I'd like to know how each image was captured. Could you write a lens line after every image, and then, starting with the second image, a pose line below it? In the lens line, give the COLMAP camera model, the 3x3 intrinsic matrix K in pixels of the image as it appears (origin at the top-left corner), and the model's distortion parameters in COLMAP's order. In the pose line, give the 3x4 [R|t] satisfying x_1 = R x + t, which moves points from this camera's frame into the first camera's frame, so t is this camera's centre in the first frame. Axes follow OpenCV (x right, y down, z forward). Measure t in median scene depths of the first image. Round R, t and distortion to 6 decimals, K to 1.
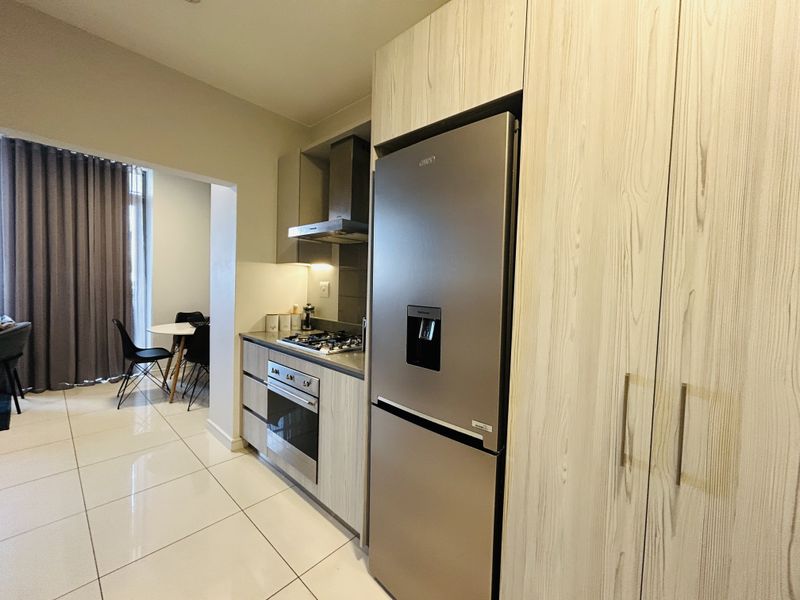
lens RADIAL K [[323.6, 0, 397.0], [0, 323.6, 298.1], [0, 0, 1]] dist [0.000671, -0.000013]
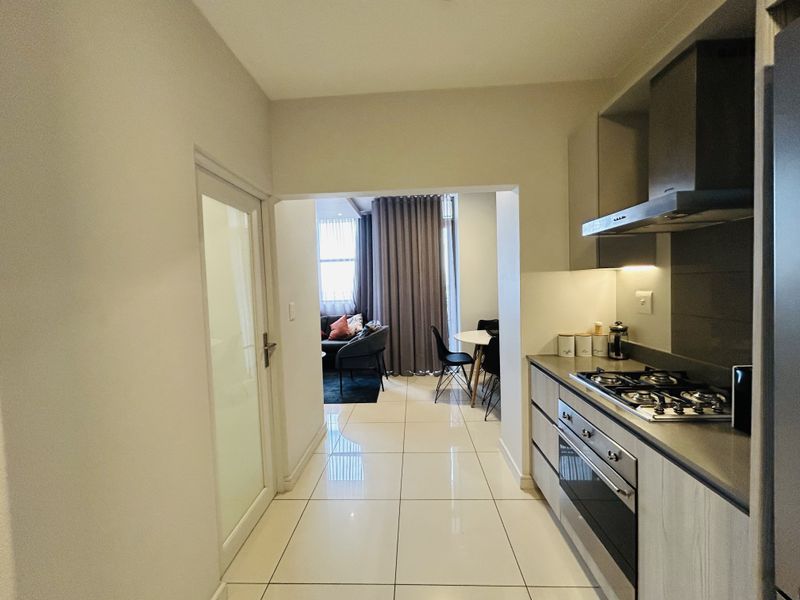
lens RADIAL K [[328.8, 0, 397.5], [0, 328.8, 298.1], [0, 0, 1]] dist [-0.001492, -0.000074]
pose [[0.644707, -0.020319, -0.764160, -0.031059], [0.019154, 0.999762, -0.010423, -0.038933], [0.764190, -0.007917, 0.644943, 0.157762]]
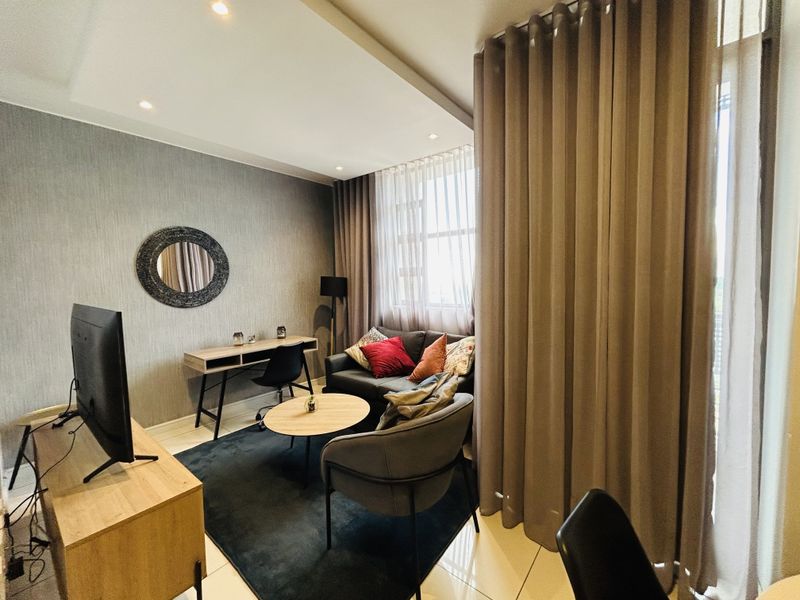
lens RADIAL K [[323.6, 0, 397.0], [0, 323.6, 298.1], [0, 0, 1]] dist [0.000671, -0.000013]
pose [[0.067544, 0.015538, -0.997595, -0.865290], [-0.029042, 0.999486, 0.013601, -0.101913], [0.997294, 0.028053, 0.067960, 1.108718]]
